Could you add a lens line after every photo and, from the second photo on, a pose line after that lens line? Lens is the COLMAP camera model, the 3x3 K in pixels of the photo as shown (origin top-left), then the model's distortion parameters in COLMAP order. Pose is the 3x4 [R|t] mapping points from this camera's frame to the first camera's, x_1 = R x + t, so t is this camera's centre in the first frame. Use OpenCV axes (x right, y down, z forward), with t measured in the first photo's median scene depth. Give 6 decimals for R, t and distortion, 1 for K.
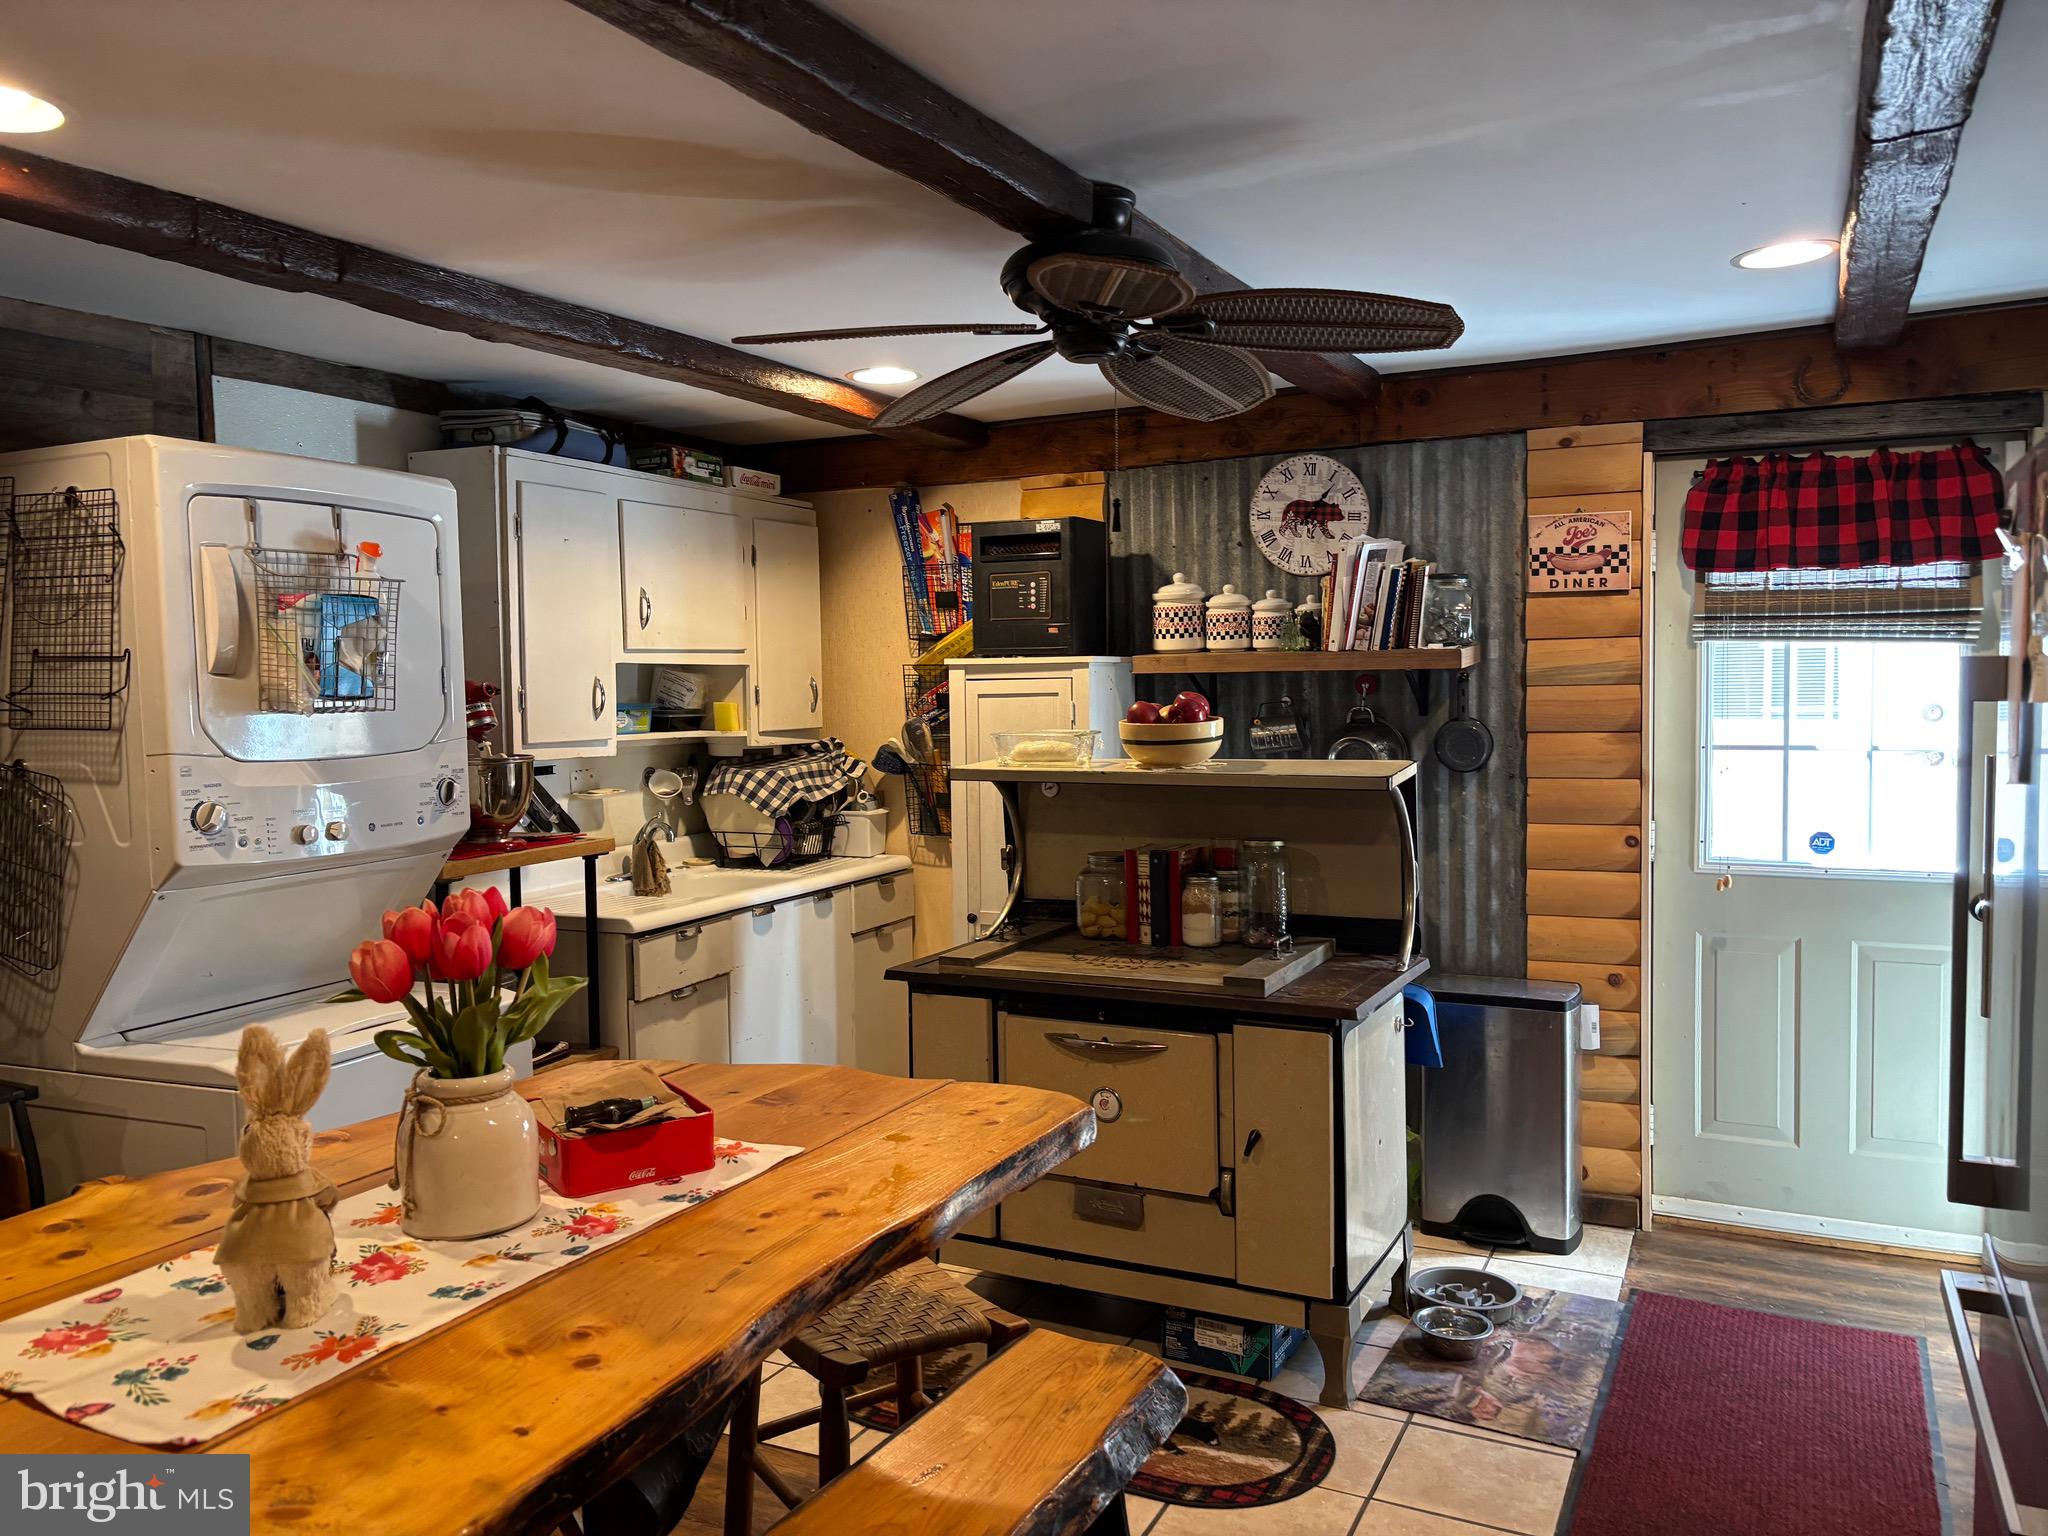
lens RADIAL K [[1514.5, 0, 1024.0], [0, 1514.5, 768.0], [0, 0, 1]] dist [0.036423, -0.048916]
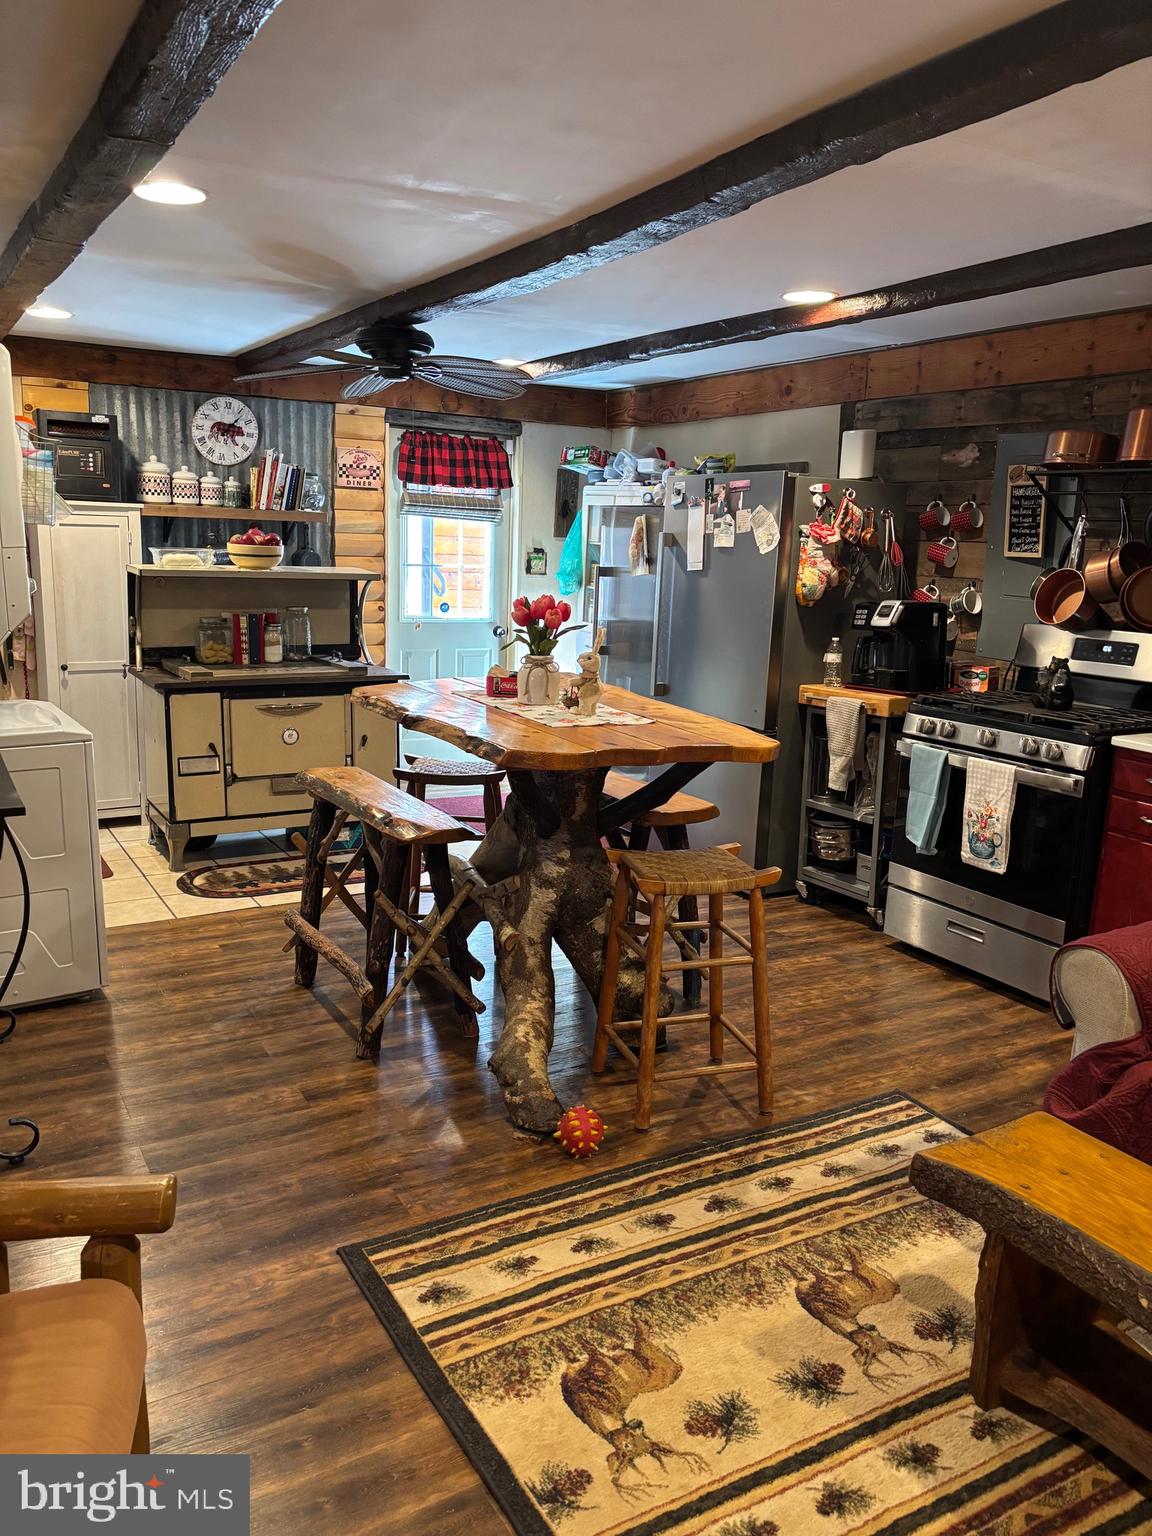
lens RADIAL K [[1135.9, 0, 576.0], [0, 1135.9, 768.0], [0, 0, 1]] dist [0.036423, -0.048916]
pose [[0.554289, -0.132618, 0.821691, -0.798577], [0.006685, 0.987902, 0.154935, 0.023338], [-0.832297, -0.080386, 0.548470, -0.131700]]
